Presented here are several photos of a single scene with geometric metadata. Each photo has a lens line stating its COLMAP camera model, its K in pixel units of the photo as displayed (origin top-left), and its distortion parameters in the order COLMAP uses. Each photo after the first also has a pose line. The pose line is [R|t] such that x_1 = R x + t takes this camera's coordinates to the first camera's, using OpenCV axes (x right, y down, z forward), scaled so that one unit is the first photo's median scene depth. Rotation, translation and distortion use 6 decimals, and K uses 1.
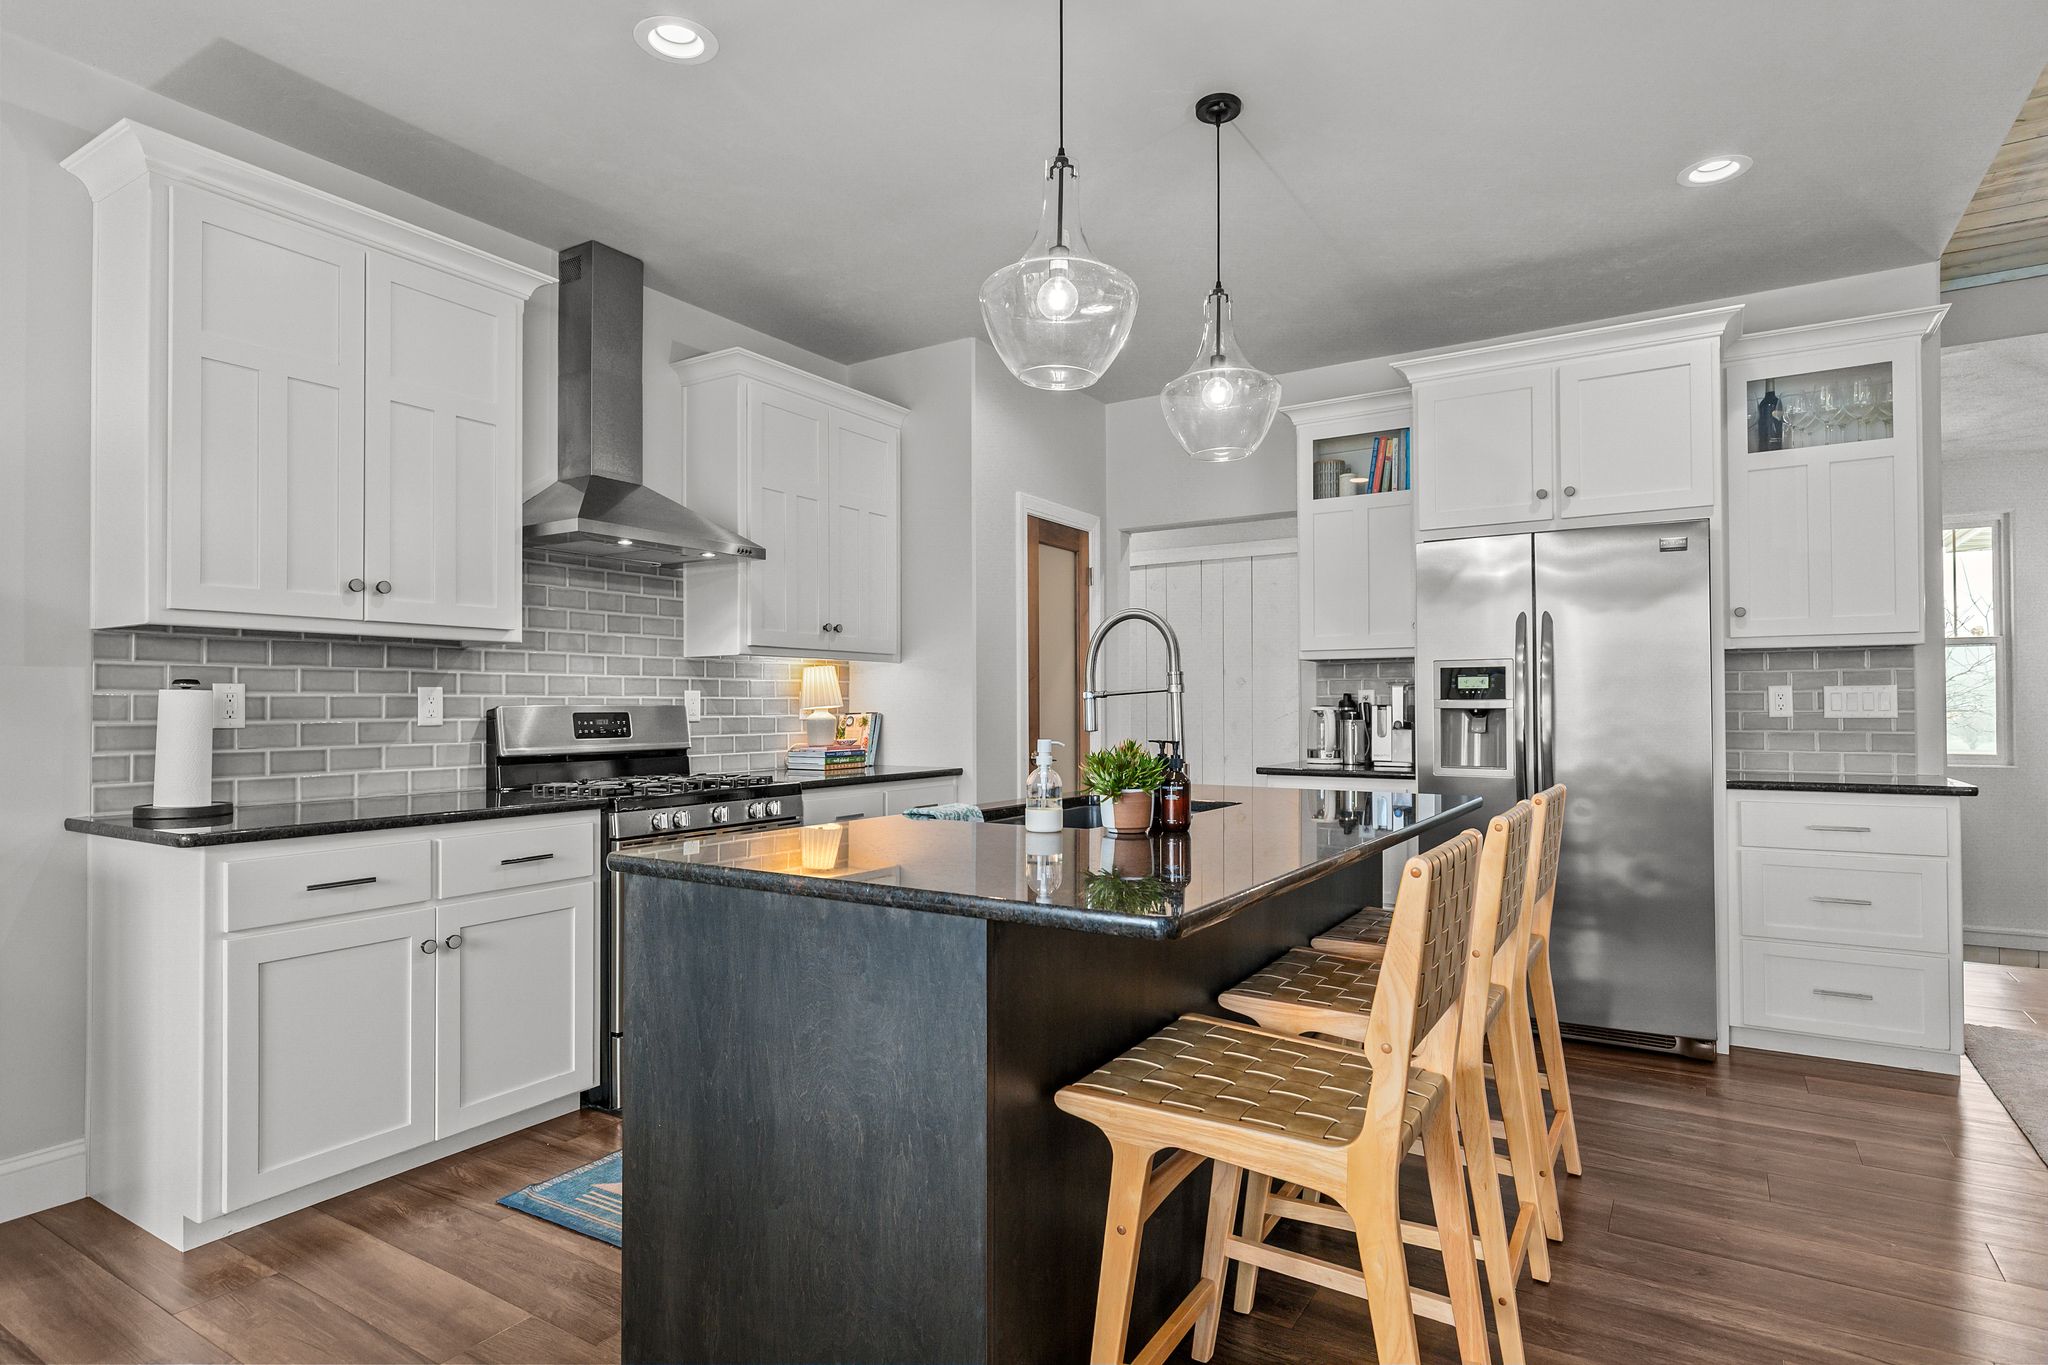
lens RADIAL K [[1070.6, 0, 1024.0], [0, 1070.6, 682.5], [0, 0, 1]] dist [0.001442, 0.000254]
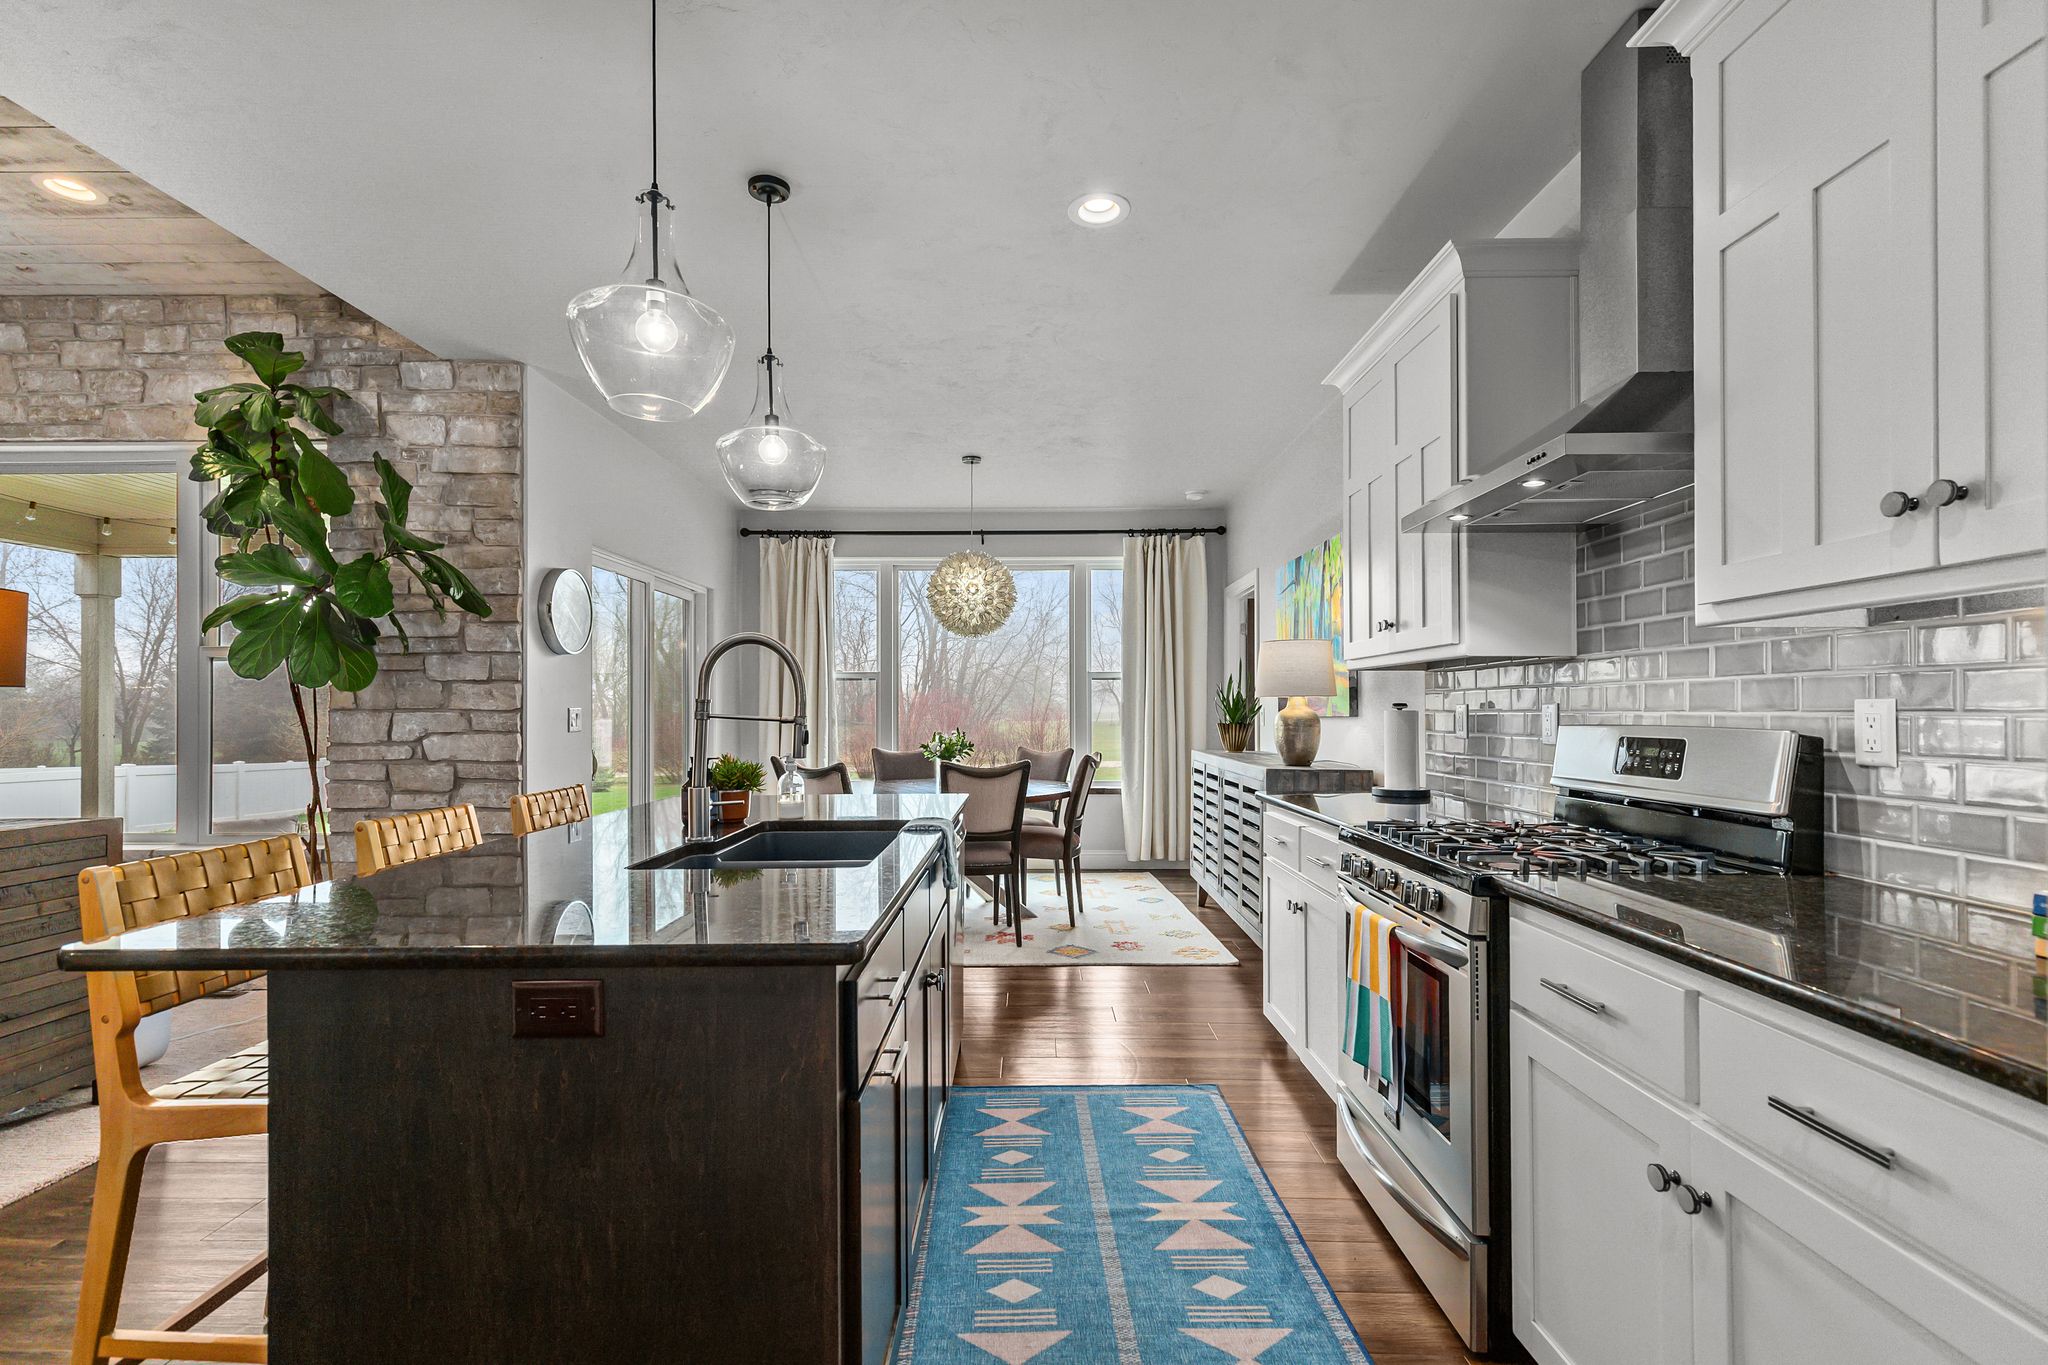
lens RADIAL K [[922.3, 0, 1023.9], [0, 922.3, 704.1], [0, 0, 1]] dist [0.001472, -0.000136]
pose [[-0.847832, 0.000085, -0.530266, 0.231668], [0.015638, 0.999569, -0.024843, 0.015545], [0.530035, -0.029355, -0.847468, 1.264465]]
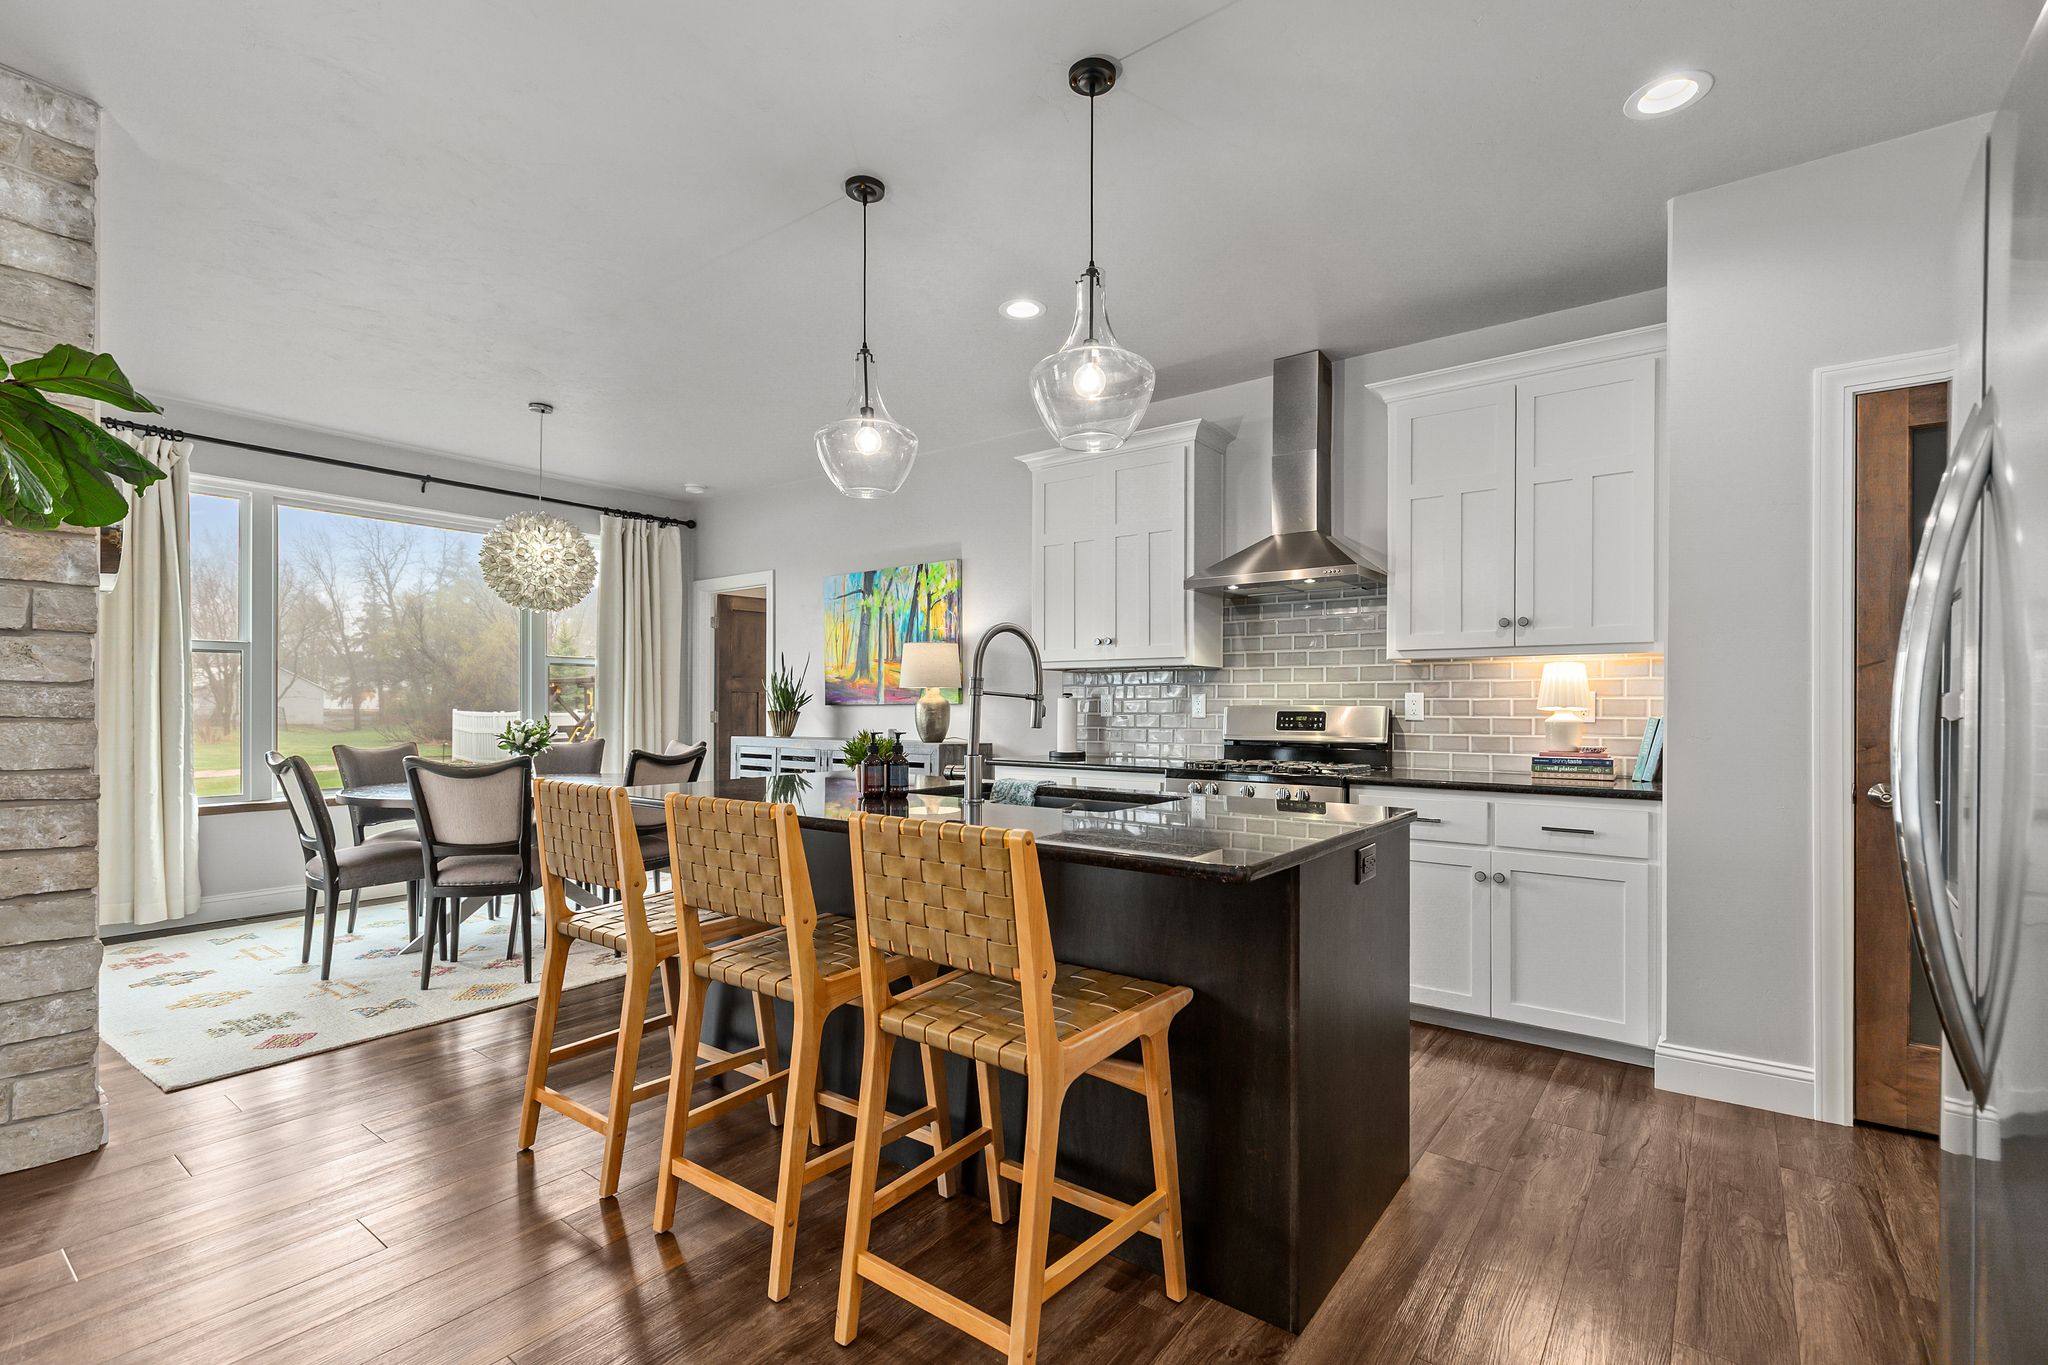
lens RADIAL K [[922.3, 0, 1023.9], [0, 922.3, 704.1], [0, 0, 1]] dist [0.001472, -0.000136]
pose [[-0.080728, -0.001122, -0.996736, 0.753213], [0.019019, 0.999816, -0.002666, 0.015804], [0.996555, -0.019172, -0.080691, 0.744536]]
